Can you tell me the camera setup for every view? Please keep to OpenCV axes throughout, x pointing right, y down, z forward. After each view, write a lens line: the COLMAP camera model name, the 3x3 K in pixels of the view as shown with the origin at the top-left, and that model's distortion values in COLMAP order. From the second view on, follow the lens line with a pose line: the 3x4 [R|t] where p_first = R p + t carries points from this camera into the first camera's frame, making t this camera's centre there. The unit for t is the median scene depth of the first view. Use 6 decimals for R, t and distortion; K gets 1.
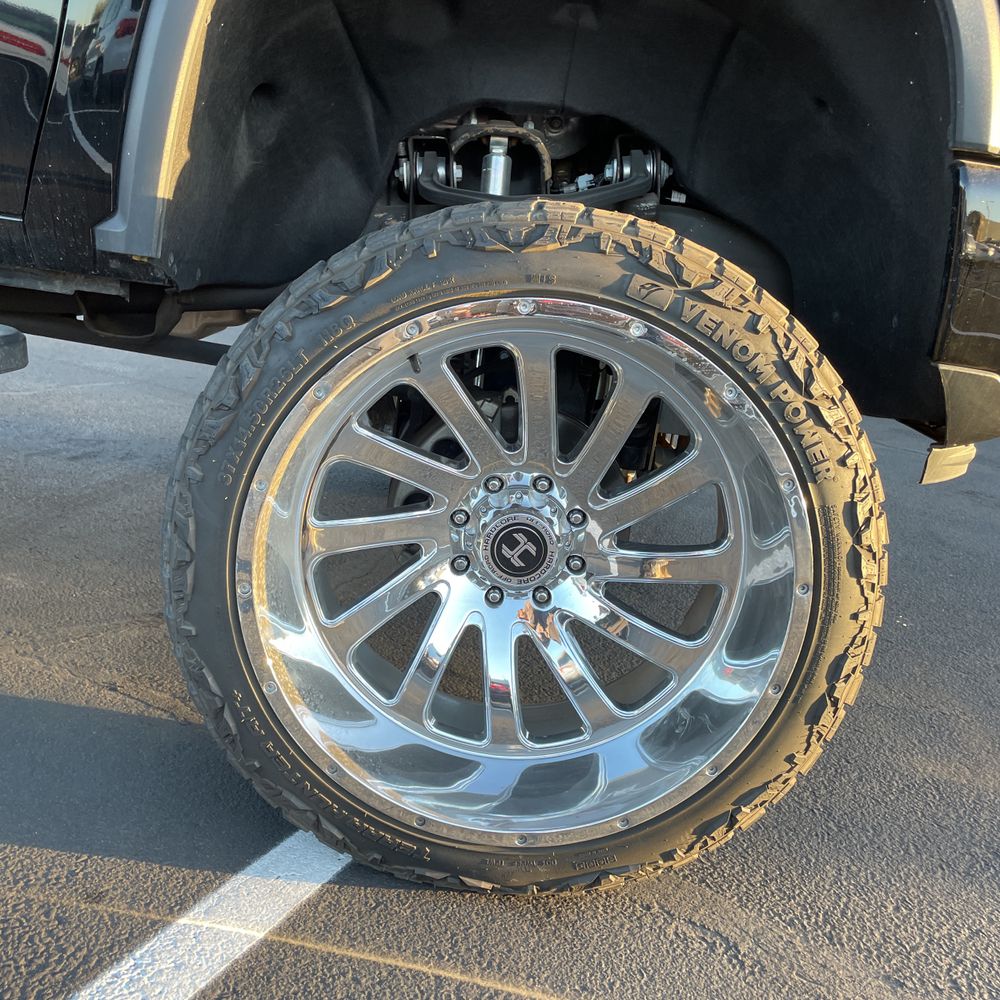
lens RADIAL K [[1024.1, 0, 480.7], [0, 1024.1, 469.9], [0, 0, 1]] dist [0.041648, 0.000000]
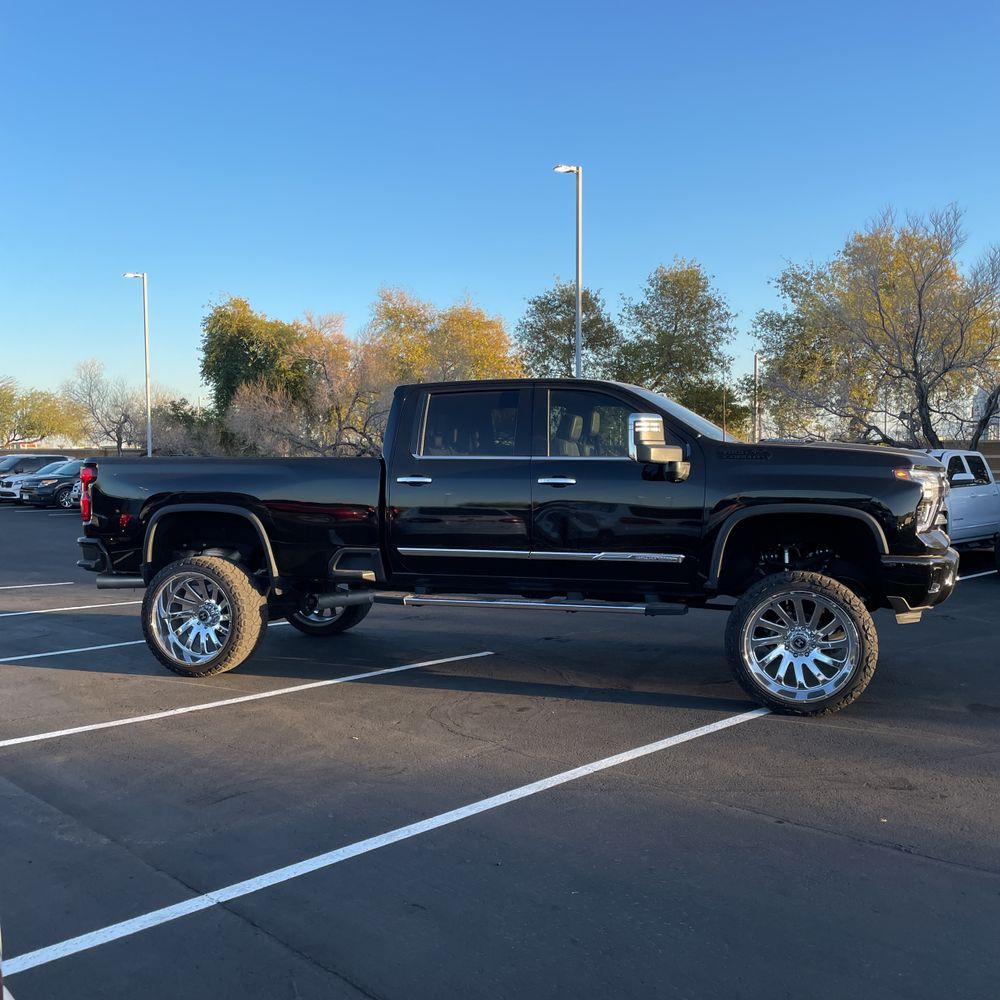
lens RADIAL K [[1024.1, 0, 500.8], [0, 1024.1, 508.3], [0, 0, 1]] dist [0.041648, 0.000000]
pose [[0.952280, -0.108724, -0.285205, 0.160127], [0.048552, 0.976467, -0.210129, 0.436139], [0.301339, 0.186254, 0.935149, -4.279745]]
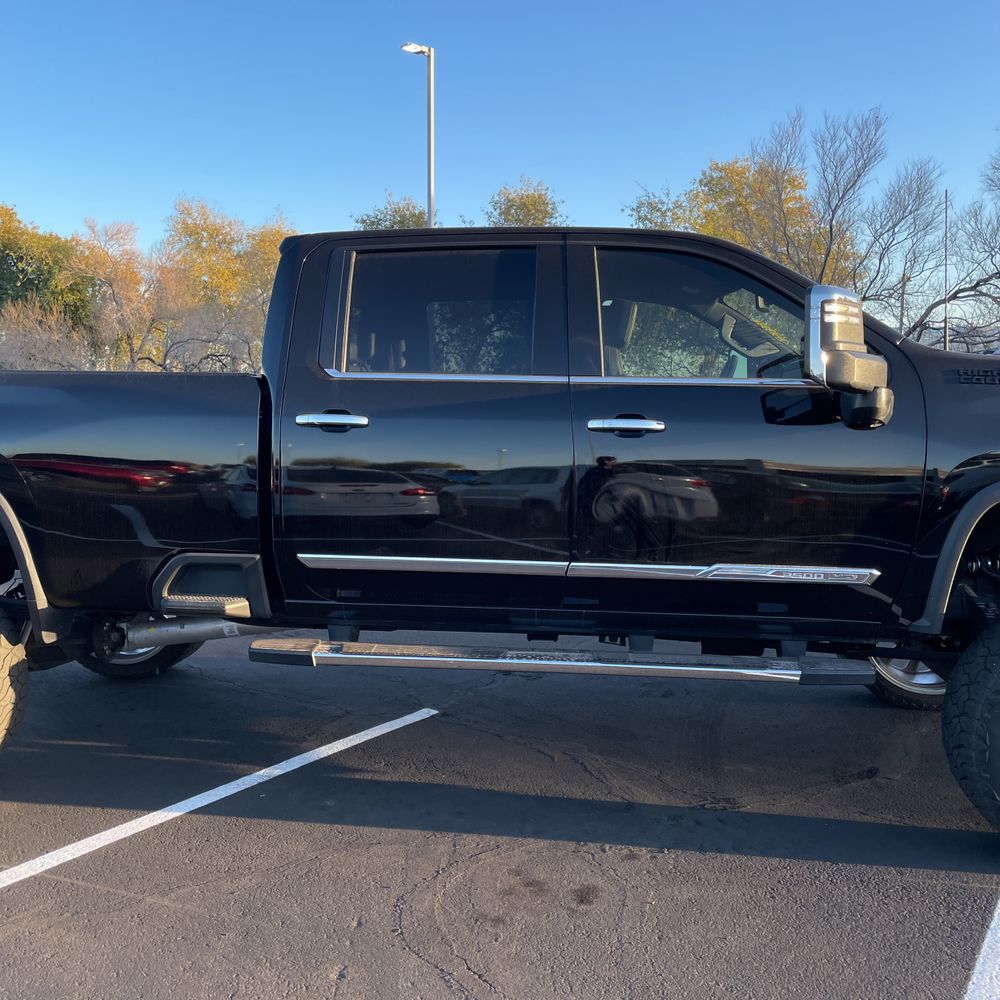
lens RADIAL K [[1024.1, 0, 499.7], [0, 1024.1, 510.5], [0, 0, 1]] dist [0.041648, 0.000000]
pose [[0.989425, -0.098644, -0.106333, -1.169613], [0.083006, 0.986293, -0.142607, -0.243129], [0.118943, 0.132273, 0.984051, -1.849024]]
